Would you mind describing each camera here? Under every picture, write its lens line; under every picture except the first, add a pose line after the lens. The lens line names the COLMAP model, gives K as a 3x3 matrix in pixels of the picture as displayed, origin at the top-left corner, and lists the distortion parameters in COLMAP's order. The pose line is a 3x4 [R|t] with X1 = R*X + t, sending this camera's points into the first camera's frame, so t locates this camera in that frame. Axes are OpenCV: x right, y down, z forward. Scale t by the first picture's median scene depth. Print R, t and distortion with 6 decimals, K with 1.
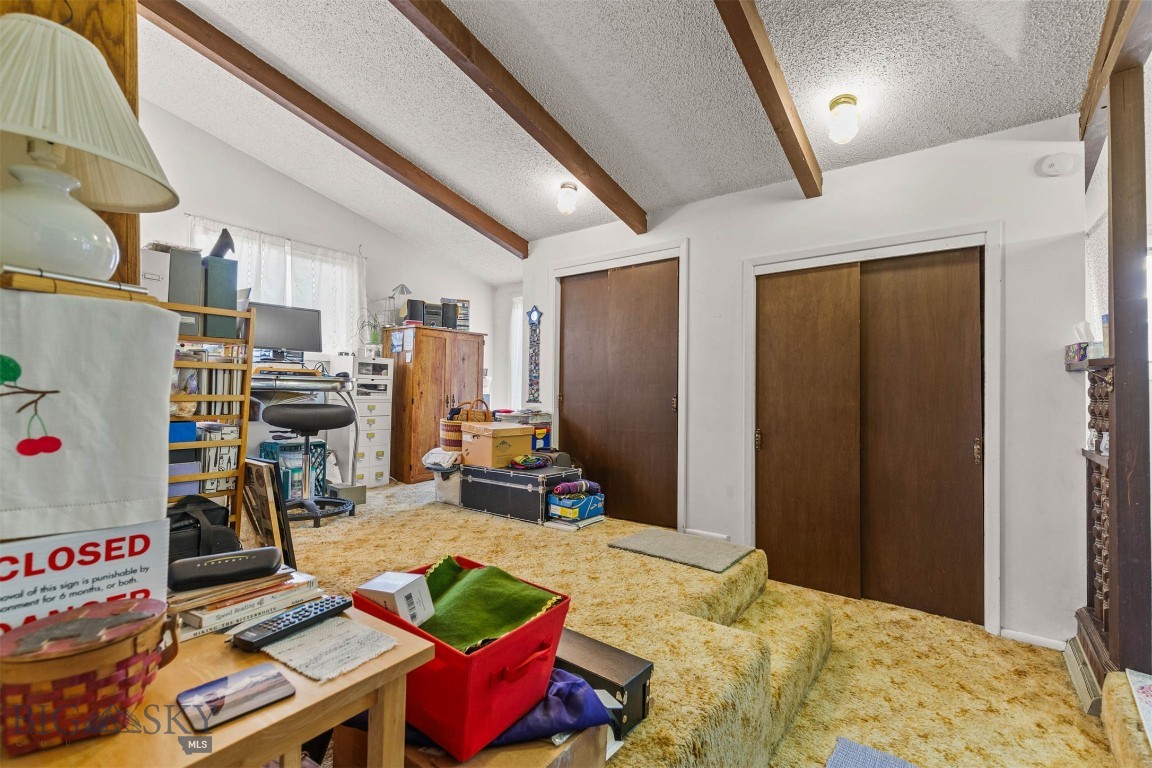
lens RADIAL K [[514.2, 0, 574.8], [0, 514.2, 386.9], [0, 0, 1]] dist [0.003127, 0.000338]
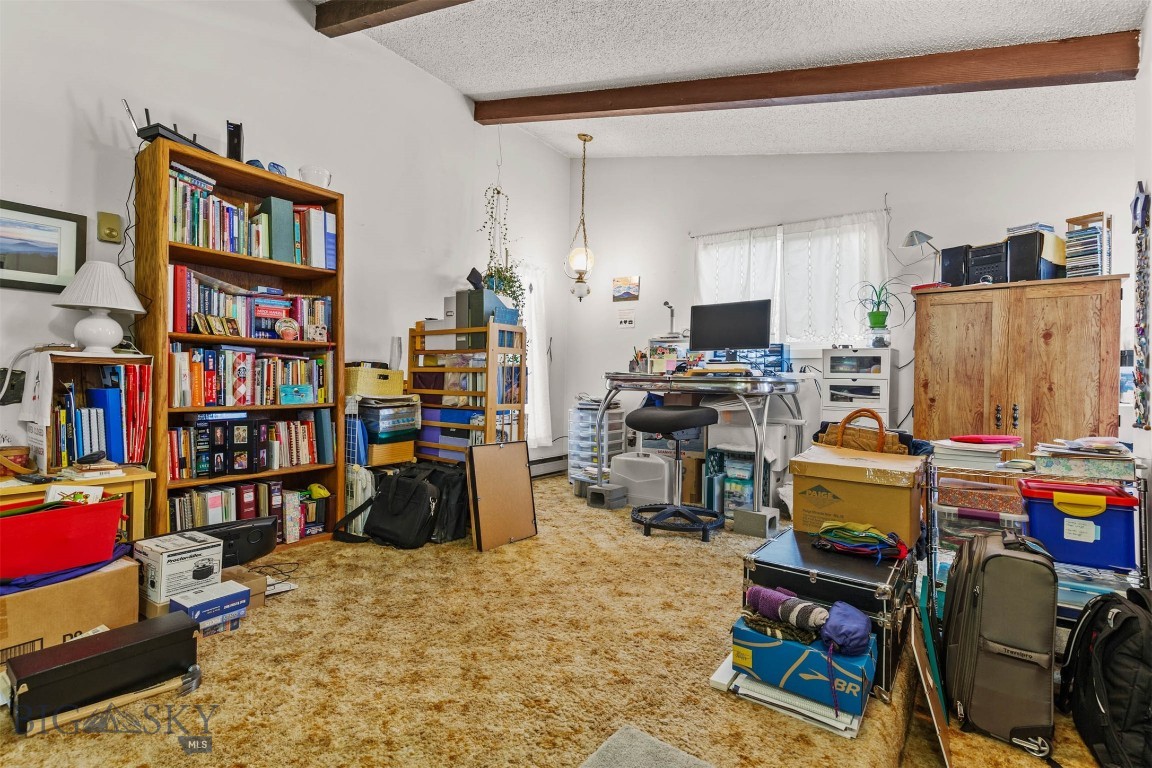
lens RADIAL K [[514.2, 0, 542.6], [0, 514.2, 383.0], [0, 0, 1]] dist [0.003127, 0.000338]
pose [[0.021942, -0.017221, -0.999611, 0.626123], [-0.008992, 0.999808, -0.017422, 0.014366], [0.999719, 0.009371, 0.021783, 1.095037]]
